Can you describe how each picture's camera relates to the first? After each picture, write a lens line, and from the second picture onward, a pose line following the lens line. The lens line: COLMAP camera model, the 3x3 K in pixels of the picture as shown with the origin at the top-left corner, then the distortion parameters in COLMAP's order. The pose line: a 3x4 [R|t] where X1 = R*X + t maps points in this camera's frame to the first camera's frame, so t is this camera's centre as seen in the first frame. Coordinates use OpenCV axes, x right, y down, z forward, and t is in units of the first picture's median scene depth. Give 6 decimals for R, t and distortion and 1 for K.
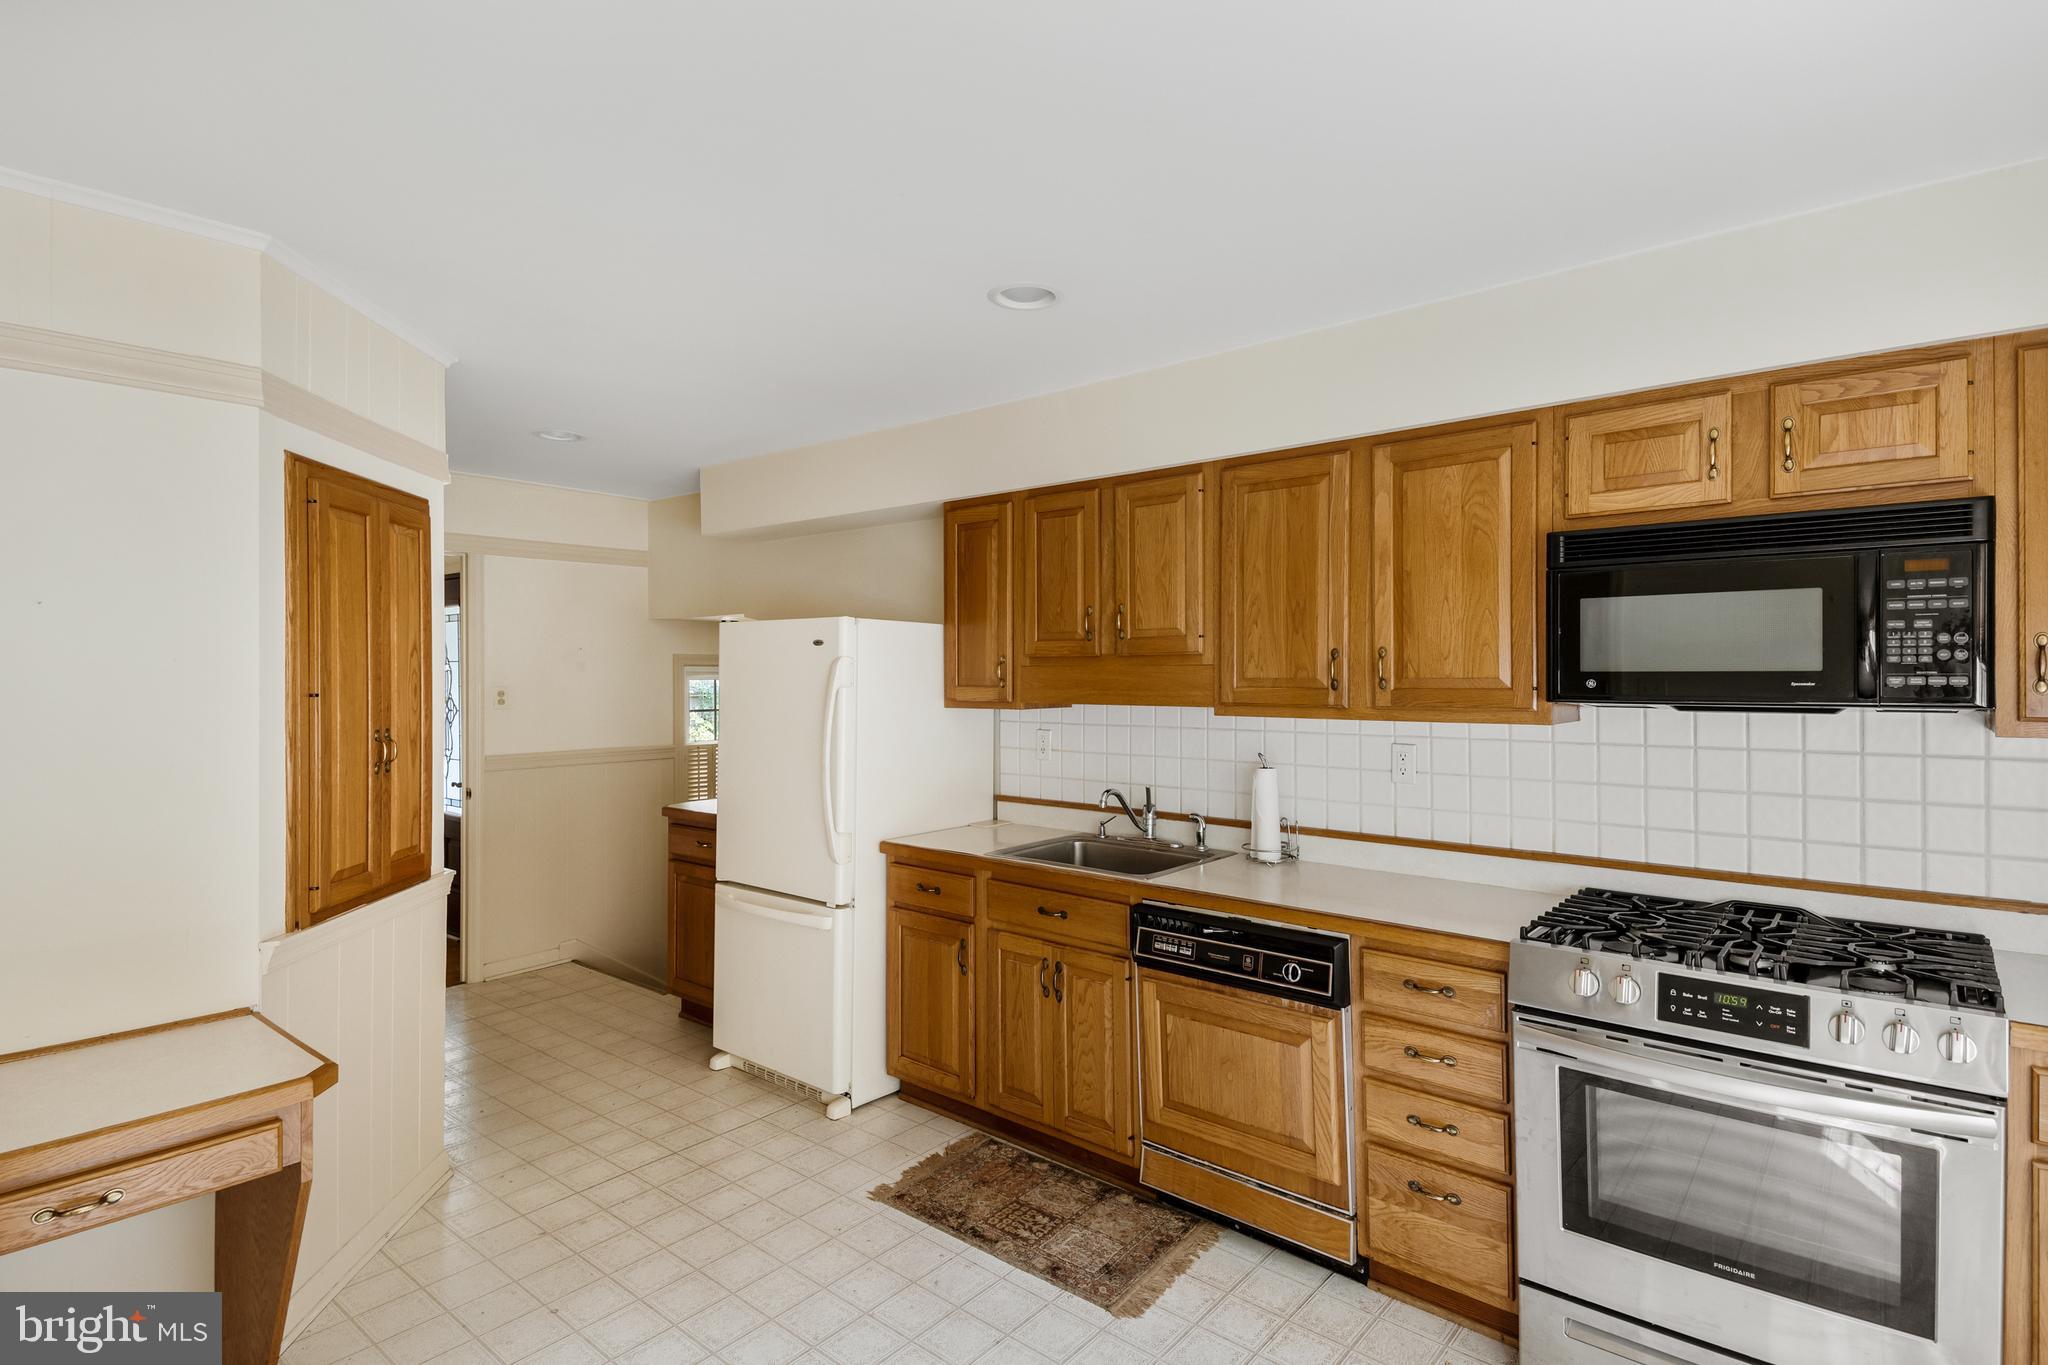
lens RADIAL K [[1020.3, 0, 1026.7], [0, 1020.3, 674.1], [0, 0, 1]] dist [0.055260, -0.043501]
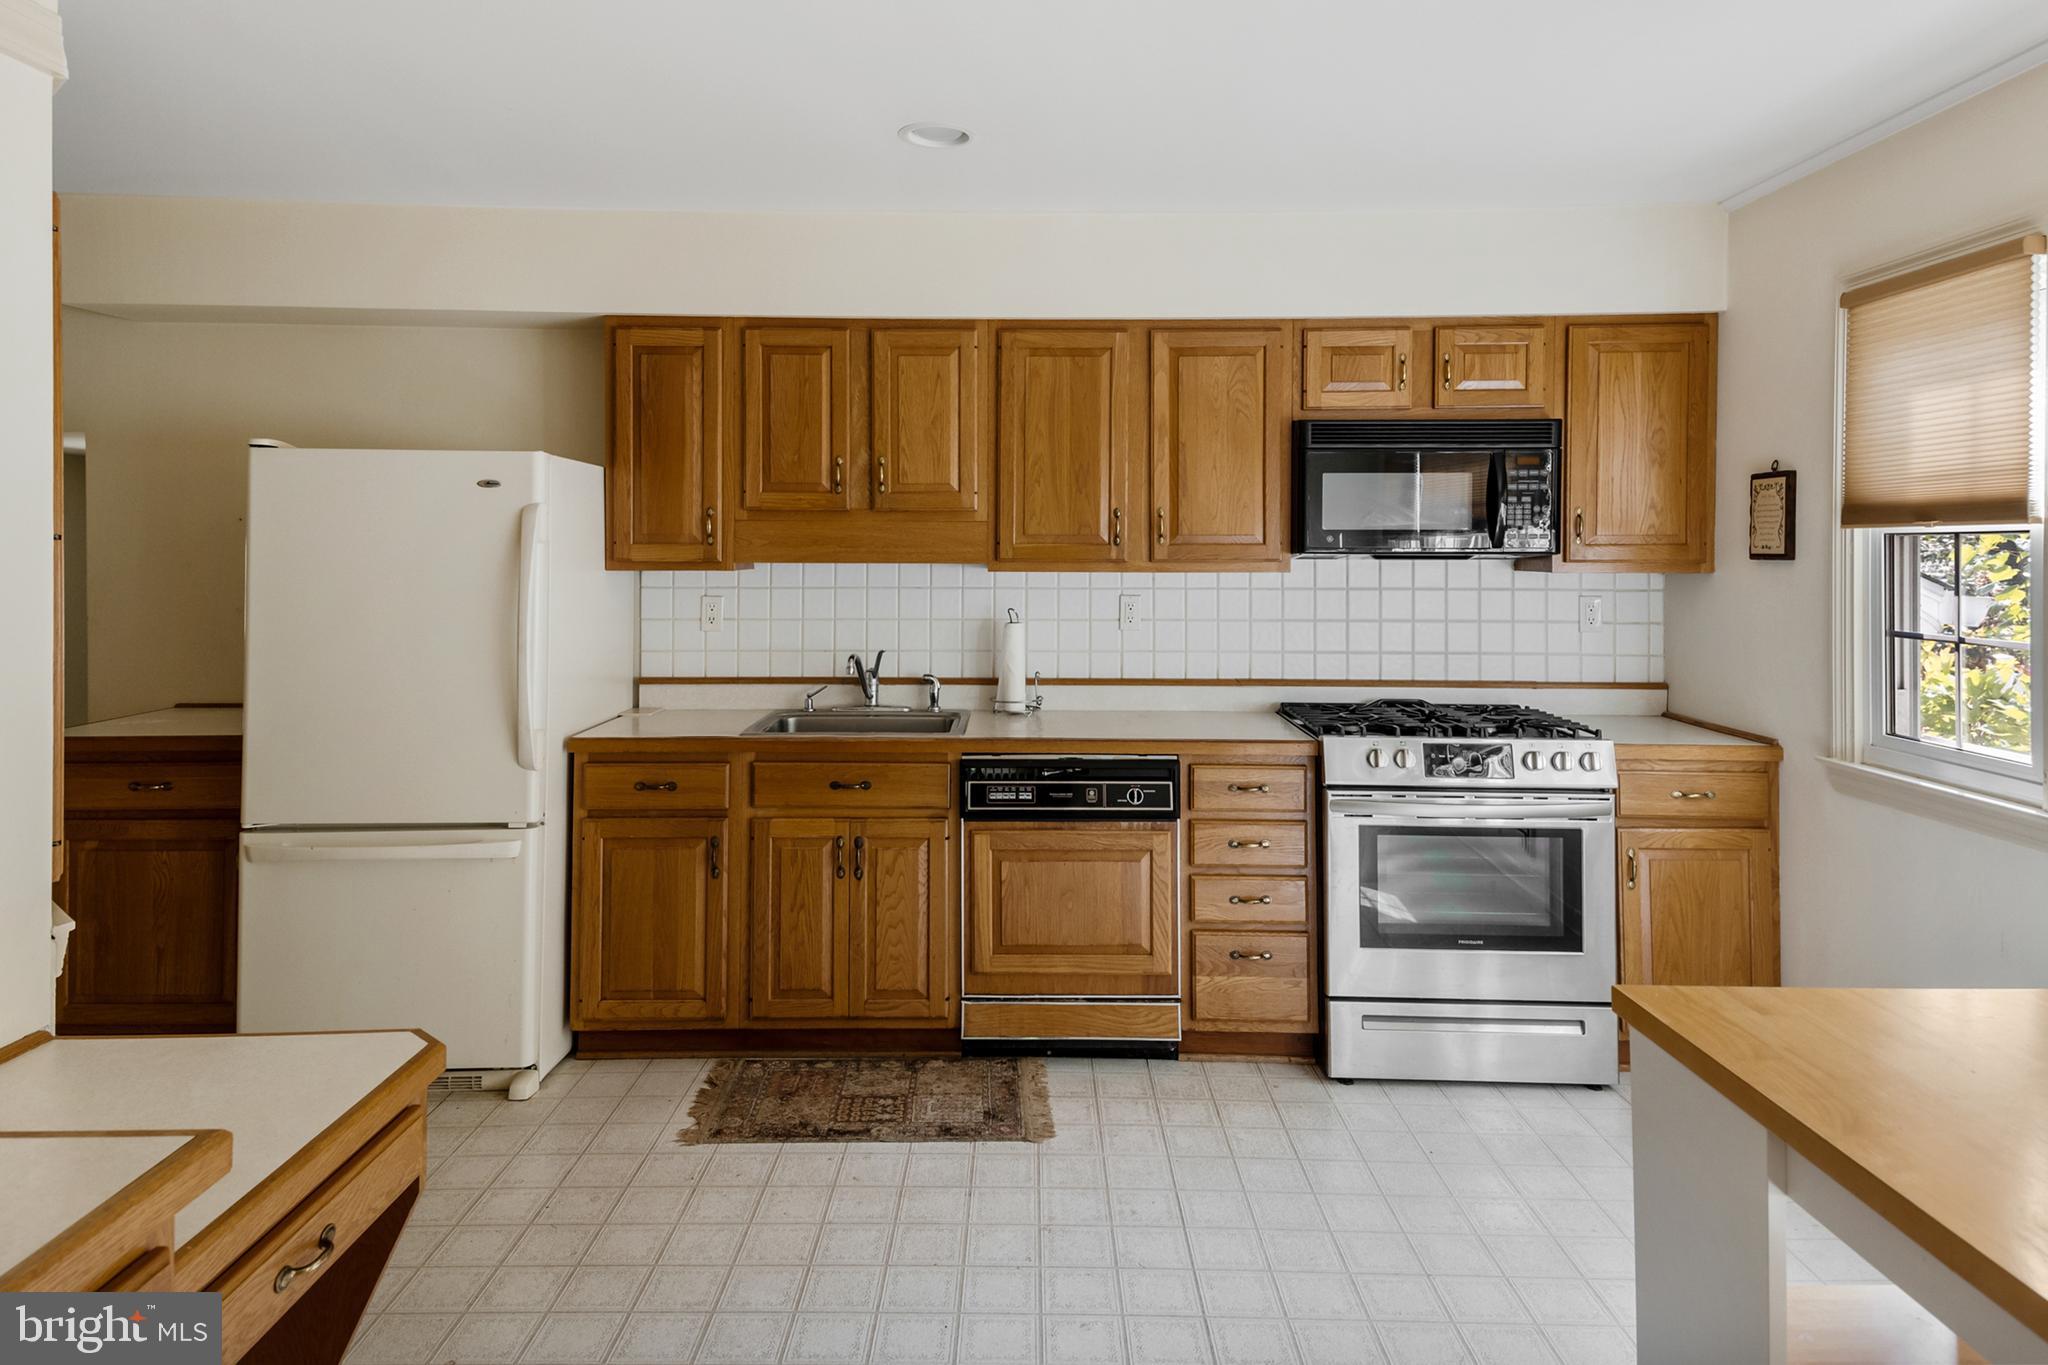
lens RADIAL K [[1270.1, 0, 1029.5], [0, 1270.1, 551.6], [0, 0, 1]] dist [0.066068, -0.000141]
pose [[0.768028, 0.001594, 0.640415, -0.618427], [-0.003762, 0.999991, 0.002022, 0.018774], [-0.640406, -0.003962, 0.768027, 0.008859]]
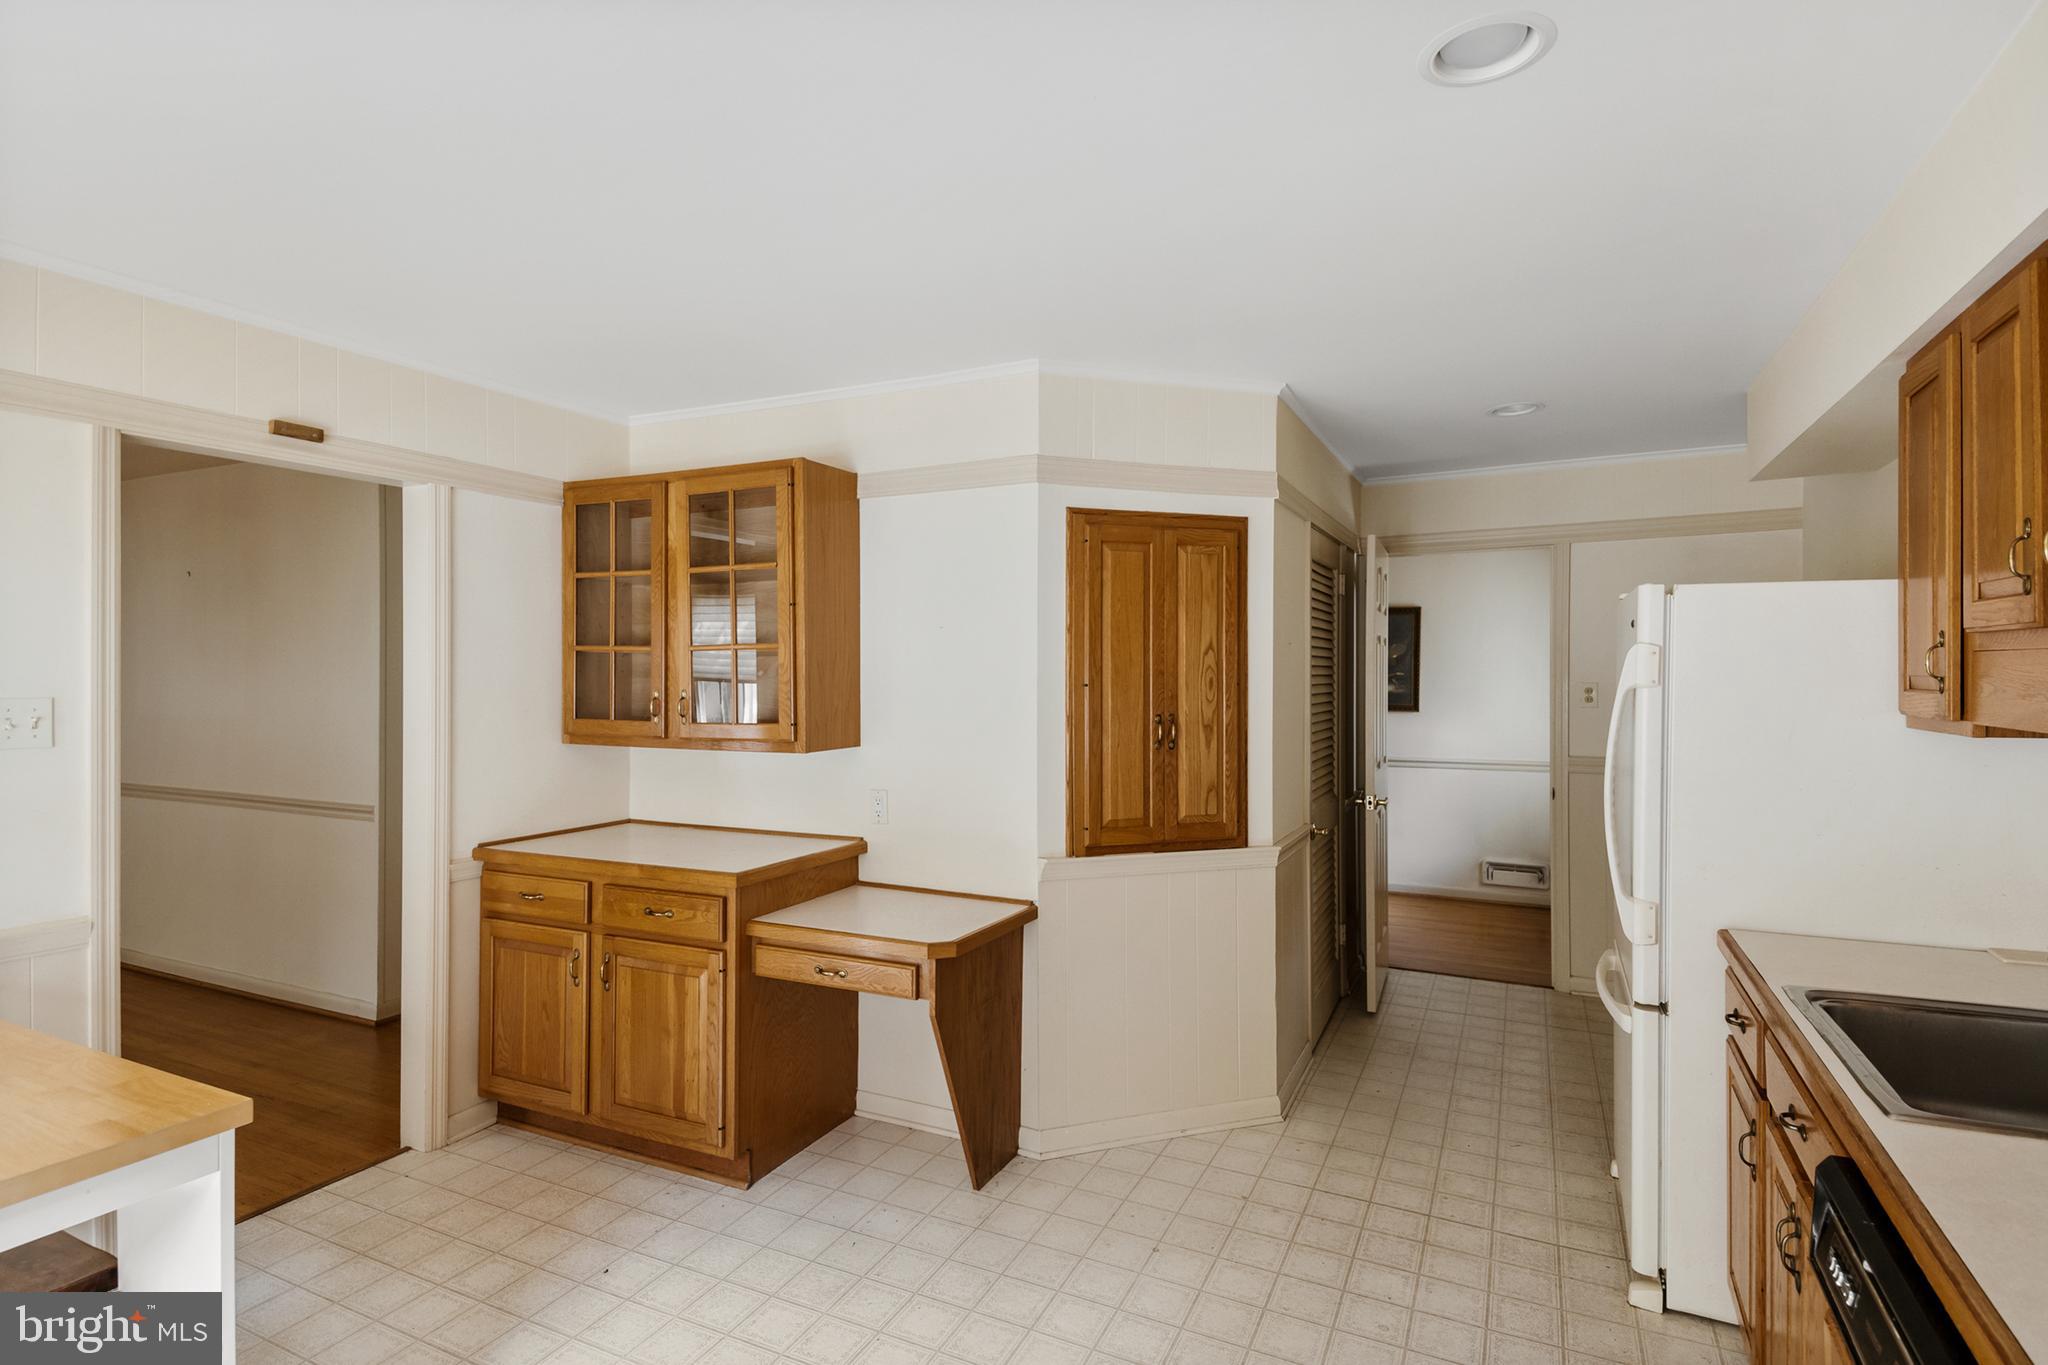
lens RADIAL K [[1001.8, 0, 1024.0], [0, 1001.8, 682.5], [0, 0, 1]] dist [0.054889, -0.037736]
pose [[0.227825, 0.010774, -0.973643, 0.464616], [0.000594, 0.999937, 0.011204, 0.001606], [0.973702, -0.003131, 0.227804, 0.523668]]
